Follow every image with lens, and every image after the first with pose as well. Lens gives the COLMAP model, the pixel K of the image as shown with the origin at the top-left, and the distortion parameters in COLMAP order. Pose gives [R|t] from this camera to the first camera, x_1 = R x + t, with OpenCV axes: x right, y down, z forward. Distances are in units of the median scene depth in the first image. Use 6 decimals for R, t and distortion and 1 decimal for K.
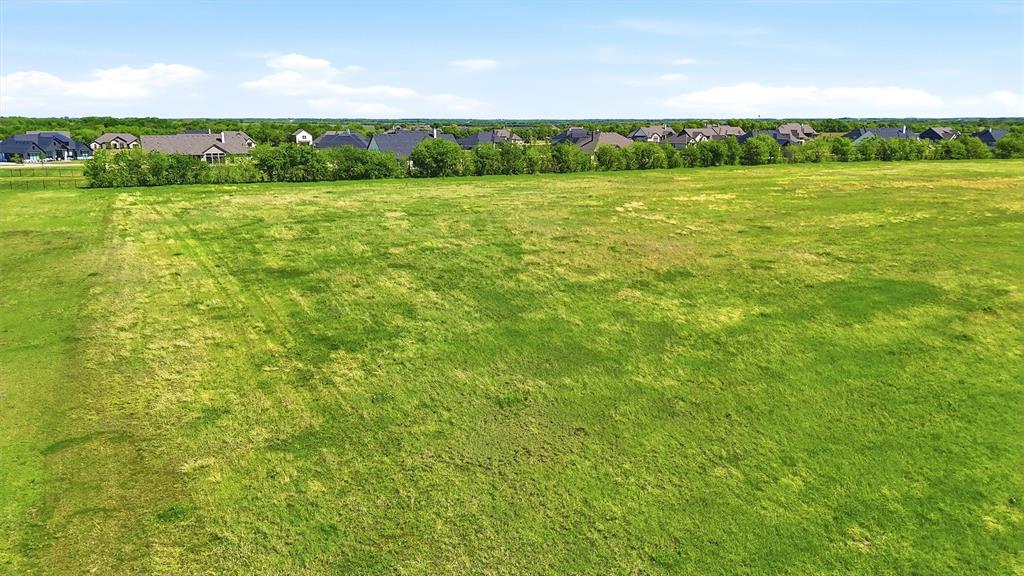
lens RADIAL K [[753.5, 0, 512.0], [0, 753.5, 288.0], [0, 0, 1]] dist [0.080251, -0.088039]
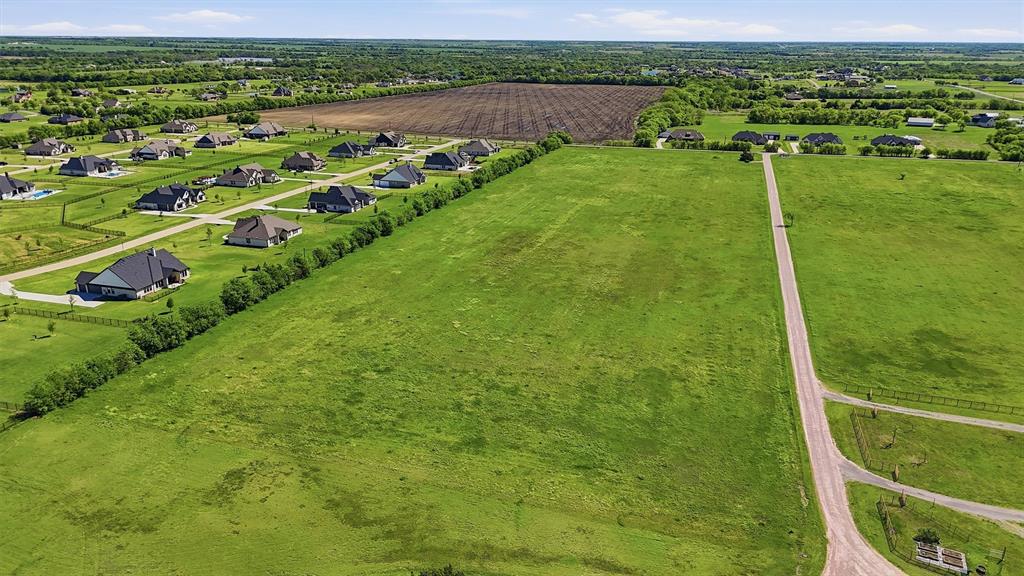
lens RADIAL K [[753.5, 0, 512.0], [0, 753.5, 288.0], [0, 0, 1]] dist [0.080251, -0.088039]
pose [[0.693815, -0.219411, 0.685915, -0.546123], [0.147563, 0.975562, 0.162801, -0.266945], [-0.704873, -0.011738, 0.709237, -0.206557]]
